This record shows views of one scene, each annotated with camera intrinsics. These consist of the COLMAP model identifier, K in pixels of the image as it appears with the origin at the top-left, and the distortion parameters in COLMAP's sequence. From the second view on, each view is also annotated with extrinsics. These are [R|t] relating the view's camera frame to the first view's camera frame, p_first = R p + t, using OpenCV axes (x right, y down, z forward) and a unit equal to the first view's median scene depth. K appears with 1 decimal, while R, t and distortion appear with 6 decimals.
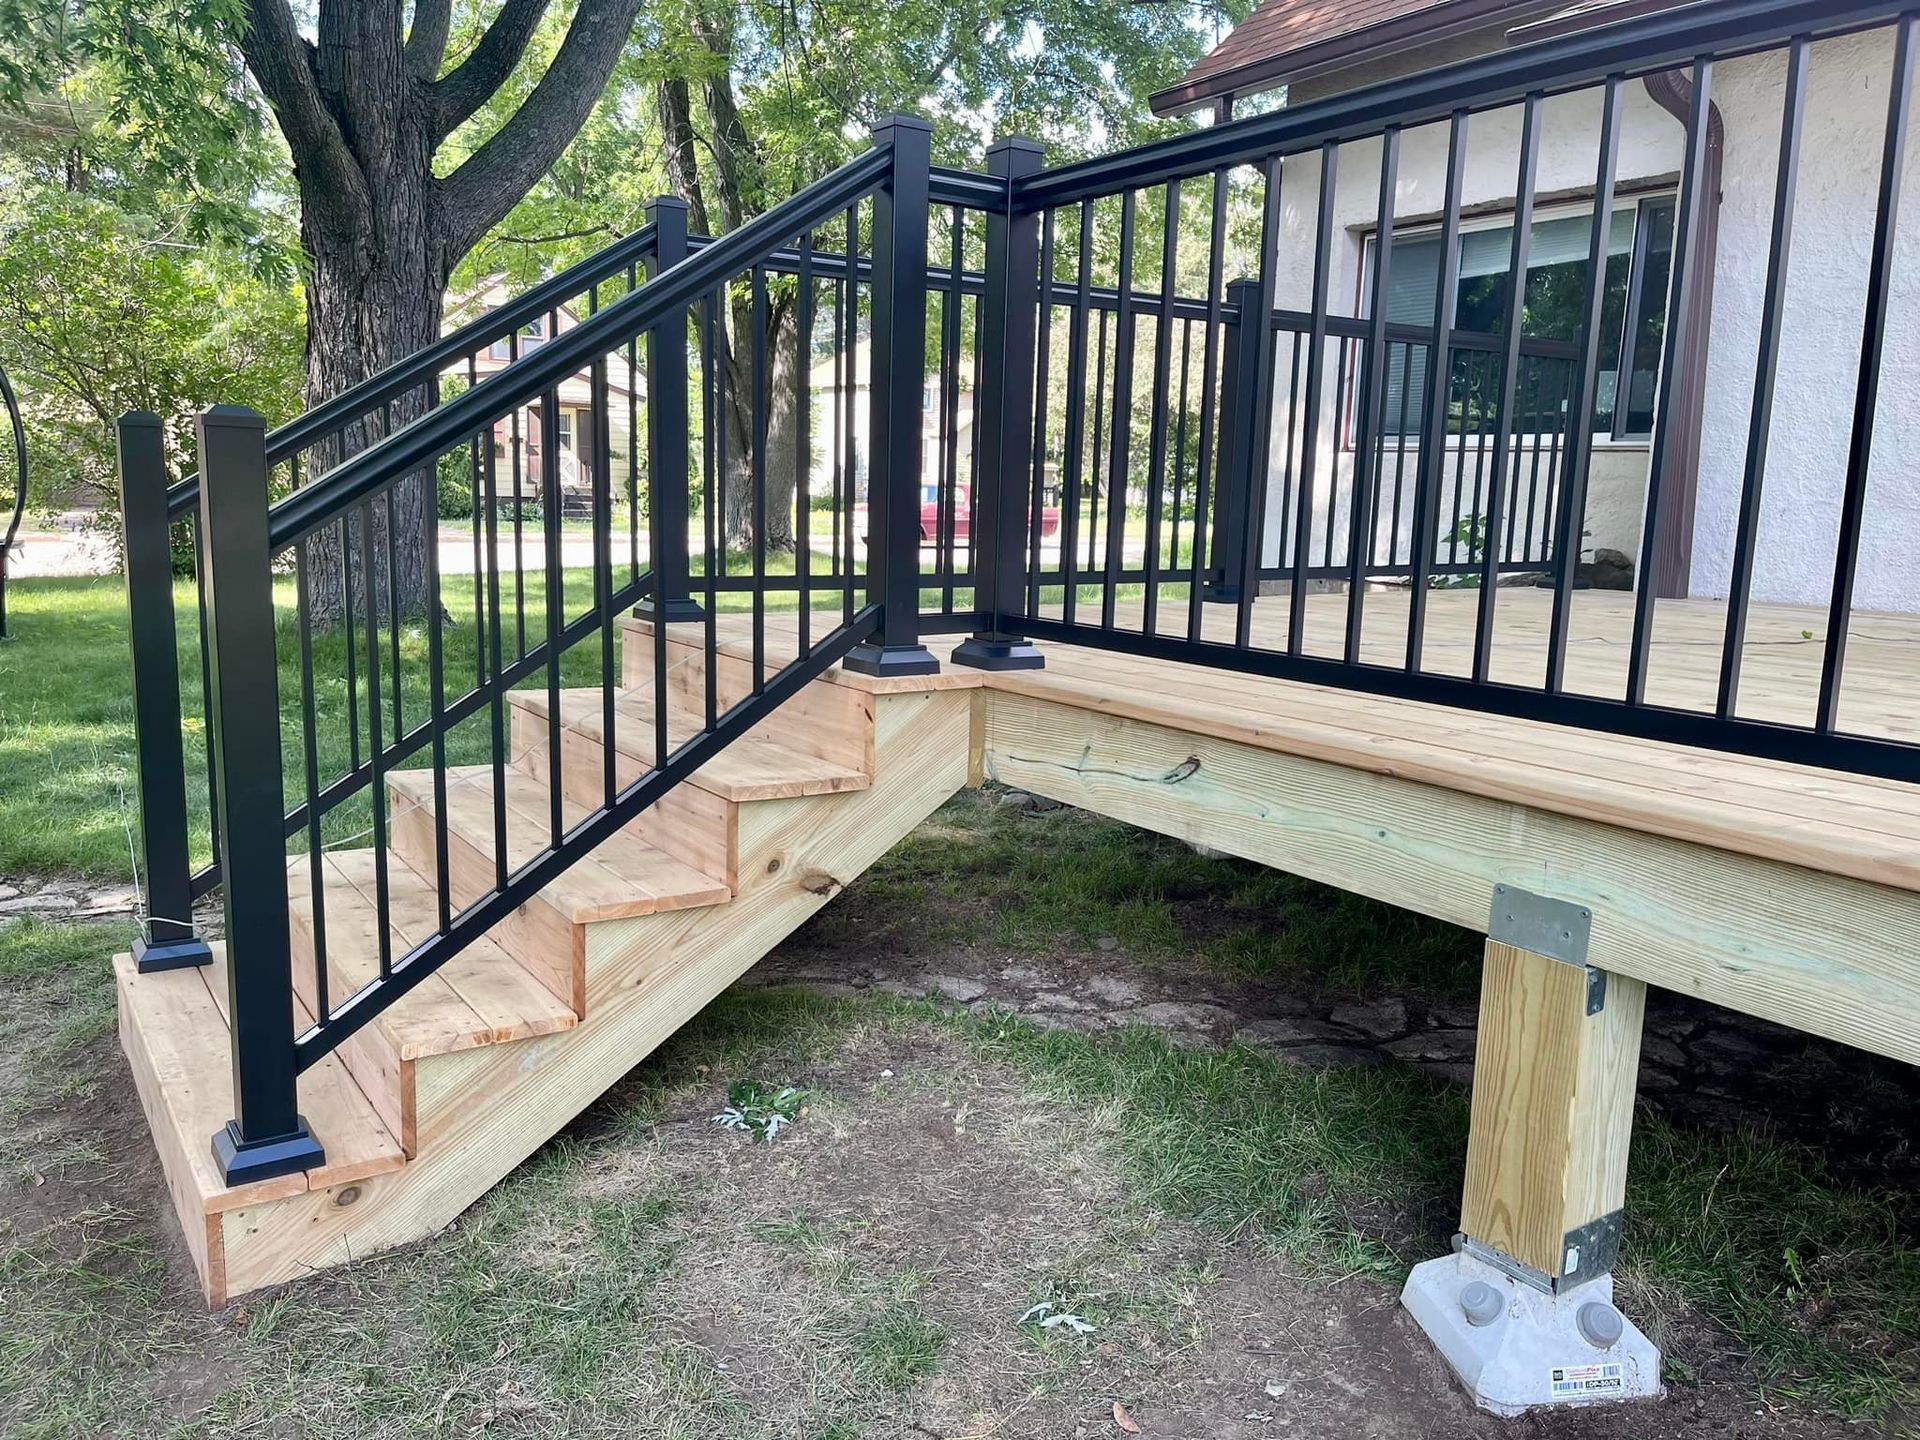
lens RADIAL K [[1451.3, 0, 931.4], [0, 1451.3, 720.2], [0, 0, 1]] dist [0.016360, -0.001652]
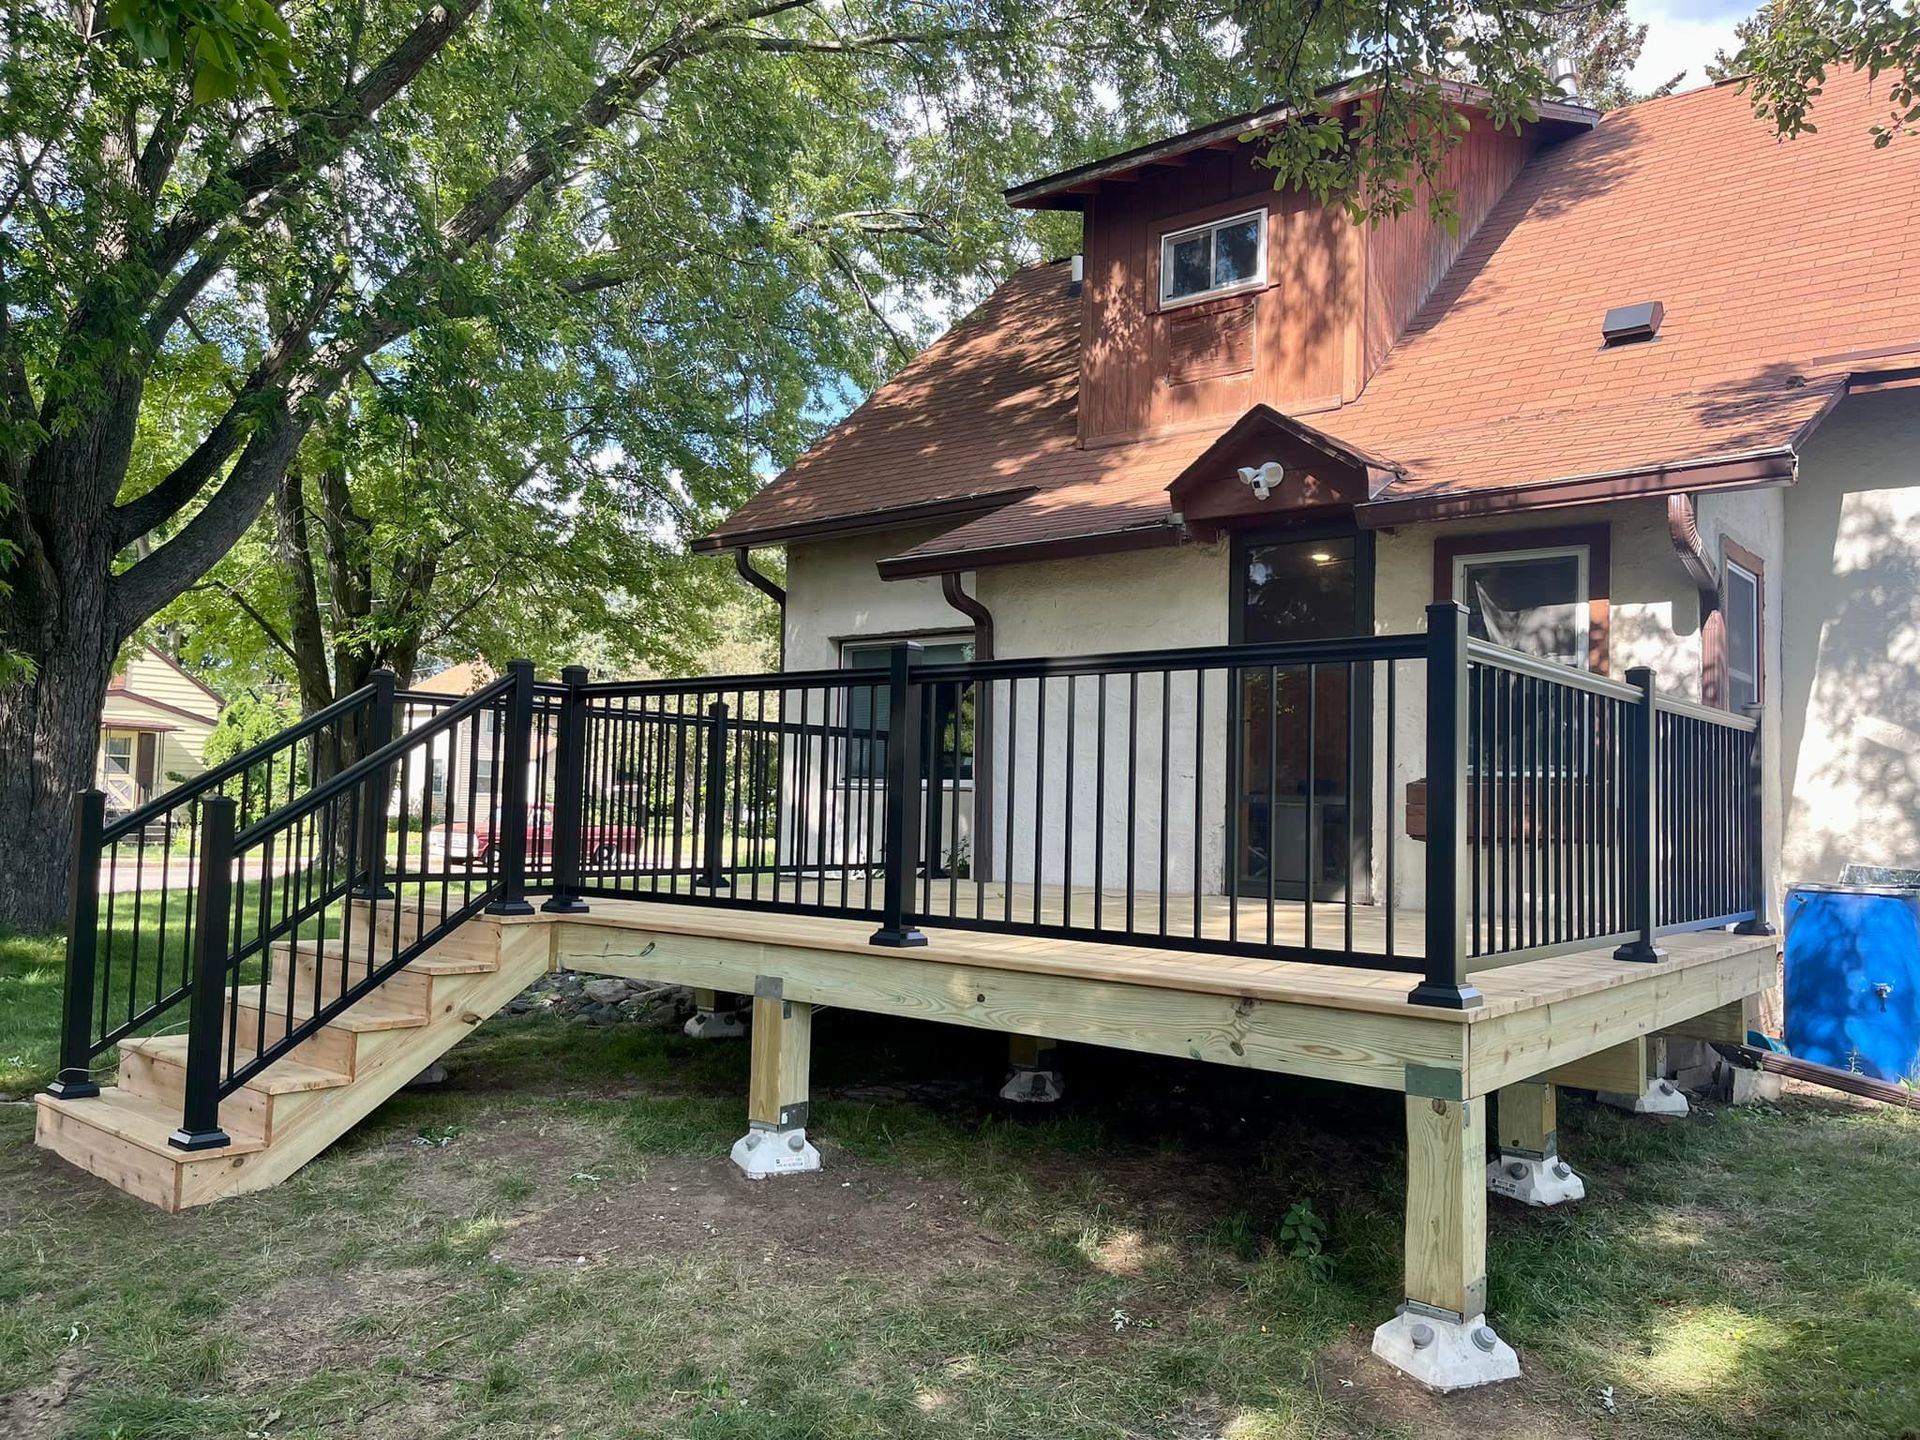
lens RADIAL K [[1424.8, 0, 960.0], [0, 1424.8, 720.0], [0, 0, 1]] dist [0.025608, -0.001734]
pose [[0.955235, 0.015324, 0.295450, -0.021398], [0.049496, 0.976305, -0.210665, 0.157533], [-0.291677, 0.215858, 0.931842, -1.141215]]
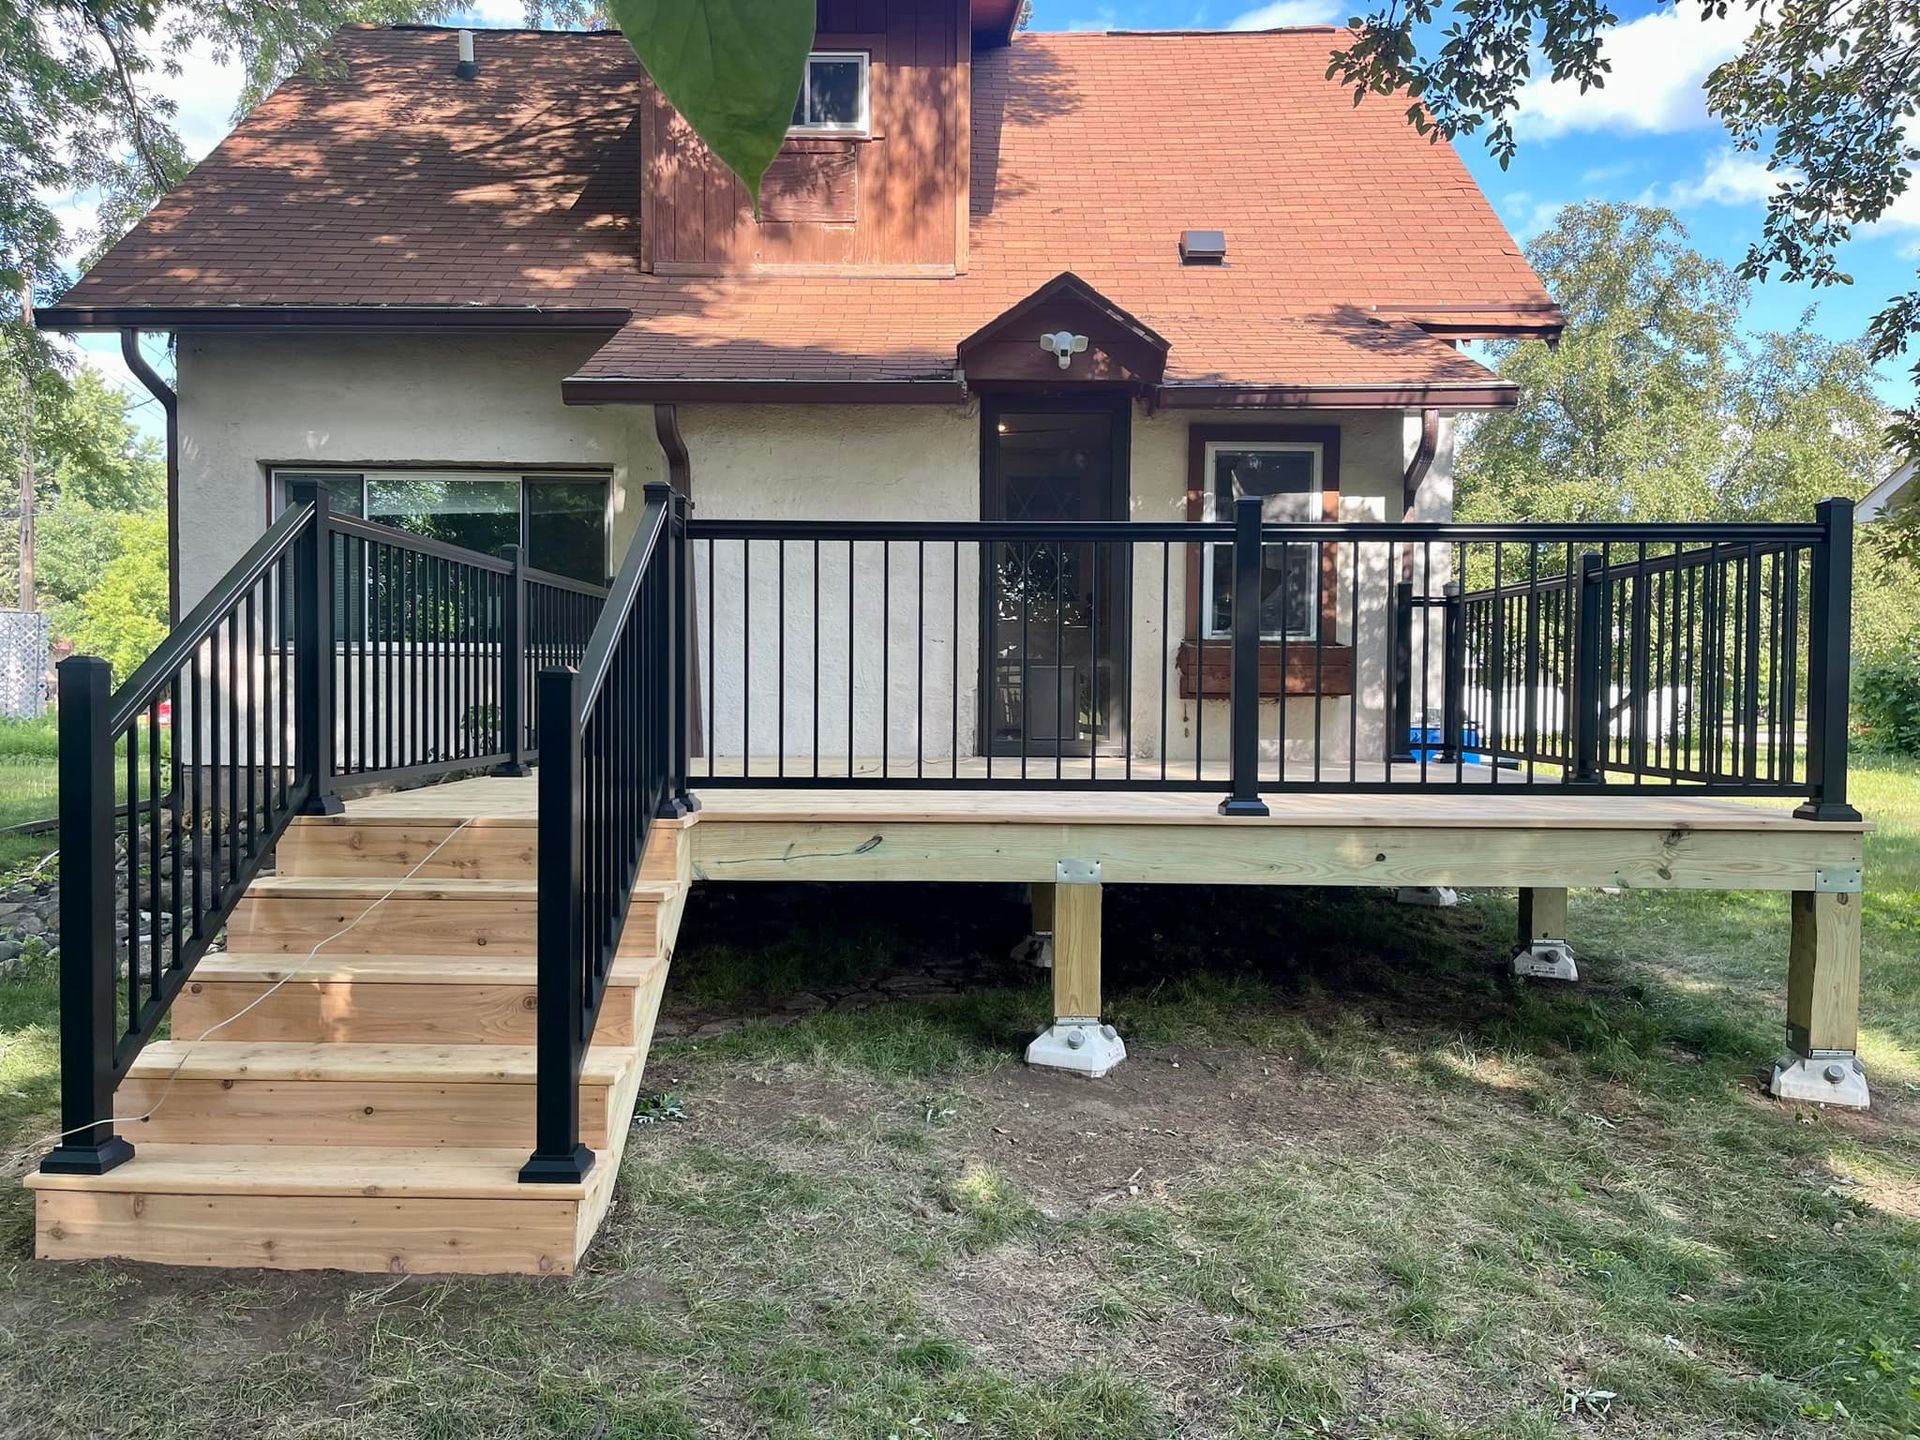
lens RADIAL K [[1441.5, 0, 977.0], [0, 1441.5, 718.4], [0, 0, 1]] dist [0.066552, -0.089840]
pose [[0.568888, -0.038383, 0.821519, -1.139343], [0.142930, 0.988323, -0.052800, -0.007643], [-0.809900, 0.147457, 0.567731, -0.191614]]
